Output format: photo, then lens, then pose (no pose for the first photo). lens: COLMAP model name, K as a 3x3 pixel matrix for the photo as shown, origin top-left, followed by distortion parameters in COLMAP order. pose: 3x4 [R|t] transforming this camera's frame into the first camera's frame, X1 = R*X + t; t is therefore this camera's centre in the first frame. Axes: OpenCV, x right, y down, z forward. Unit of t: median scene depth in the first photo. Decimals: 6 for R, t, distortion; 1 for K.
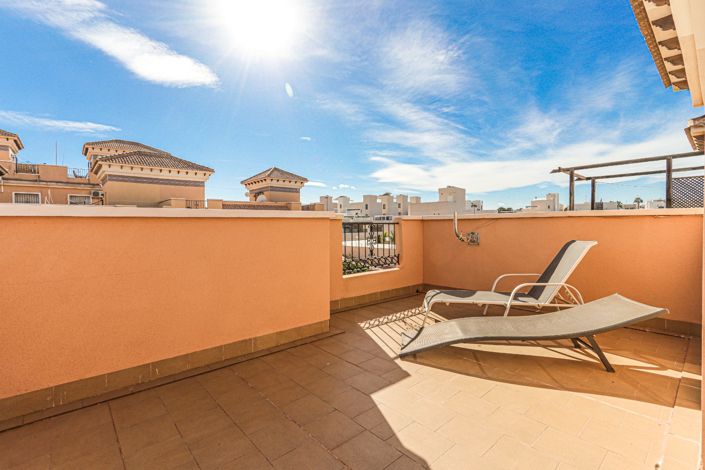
lens RADIAL K [[323.3, 0, 348.2], [0, 323.3, 231.2], [0, 0, 1]] dist [-0.003460, 0.003454]
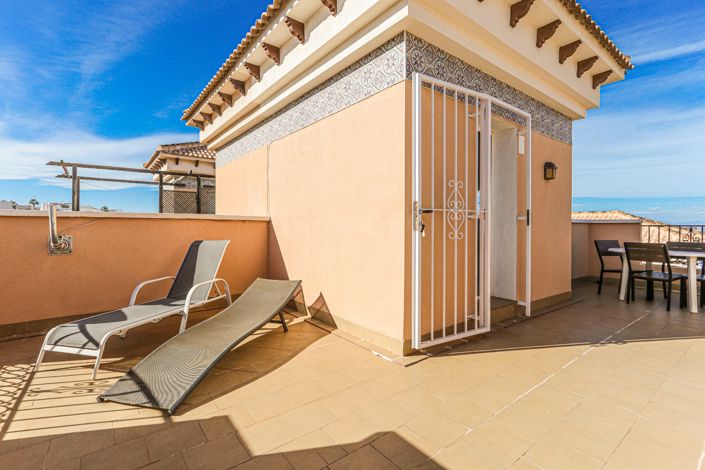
lens RADIAL K [[323.3, 0, 346.7], [0, 323.3, 232.5], [0, 0, 1]] dist [-0.003460, 0.003454]
pose [[0.059678, -0.006166, 0.998199, -0.305225], [0.010054, 0.999934, 0.005576, -0.000926], [-0.998167, 0.009703, 0.059736, 0.349224]]
